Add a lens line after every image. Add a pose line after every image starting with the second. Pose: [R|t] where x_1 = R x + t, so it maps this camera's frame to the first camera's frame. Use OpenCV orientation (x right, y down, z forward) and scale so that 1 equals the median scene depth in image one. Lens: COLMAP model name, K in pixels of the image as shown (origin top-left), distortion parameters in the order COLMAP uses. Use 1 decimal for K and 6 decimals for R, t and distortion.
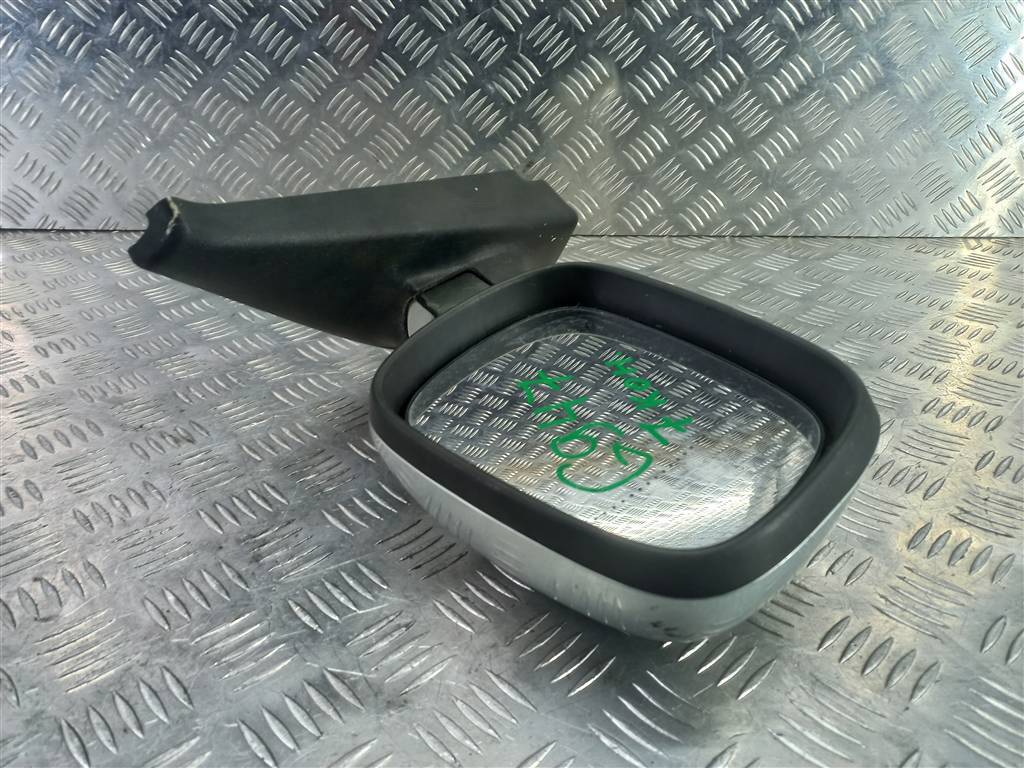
lens RADIAL K [[770.0, 0, 512.0], [0, 770.0, 384.0], [0, 0, 1]] dist [0.036982, -0.000226]
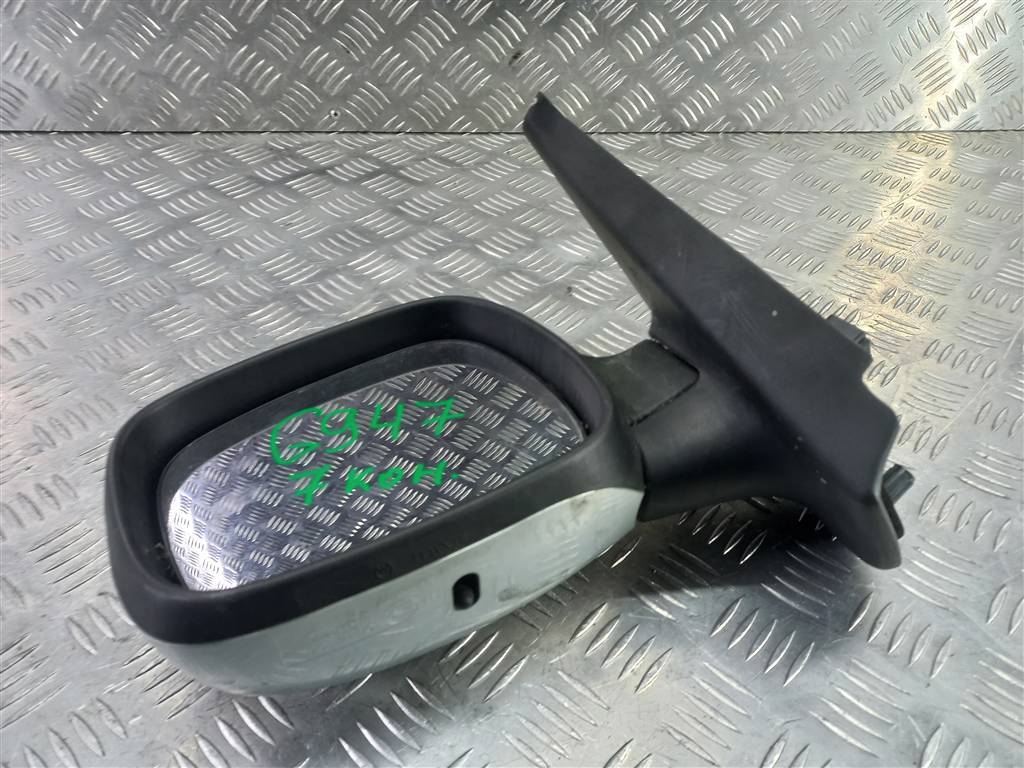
lens RADIAL K [[770.0, 0, 512.0], [0, 770.0, 384.0], [0, 0, 1]] dist [0.036982, -0.000226]
pose [[0.995816, -0.039646, 0.082328, -0.097234], [0.019393, 0.972145, 0.233575, -0.157929], [-0.089295, -0.231002, 0.968847, 0.021945]]
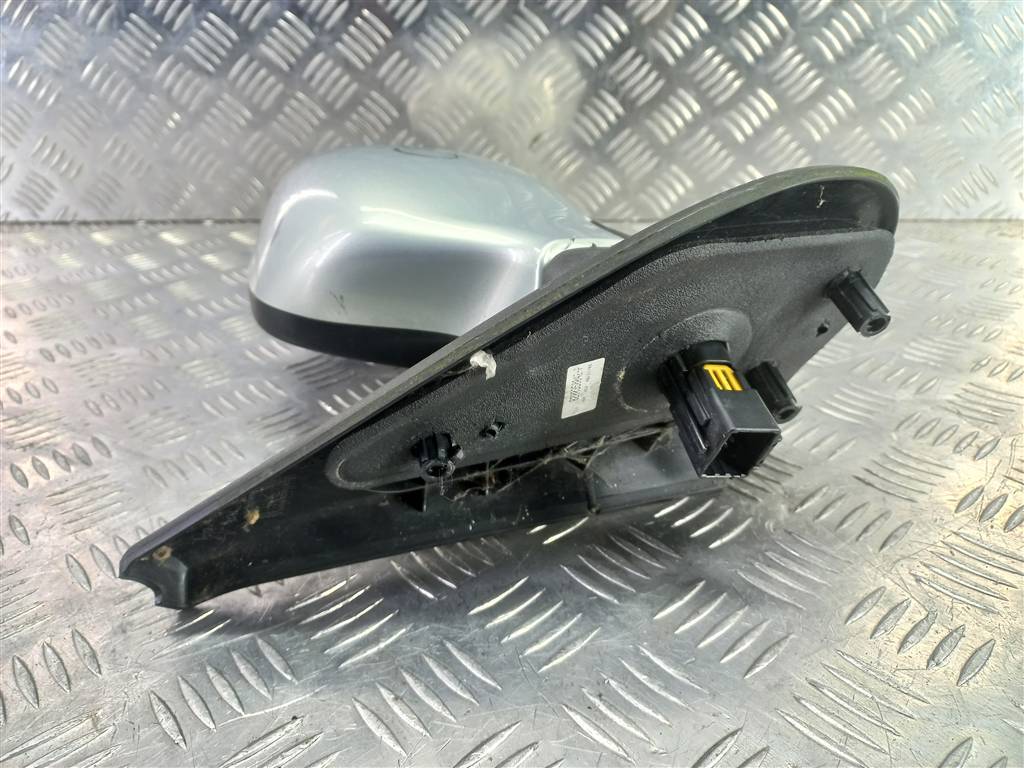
lens RADIAL K [[773.9, 0, 512.0], [0, 773.9, 384.0], [0, 0, 1]] dist [-0.045158, 0.079262]
pose [[0.998860, -0.001658, -0.047712, 0.046672], [0.000772, 0.999827, -0.018592, 0.006199], [0.047735, 0.018534, 0.998688, 0.196133]]
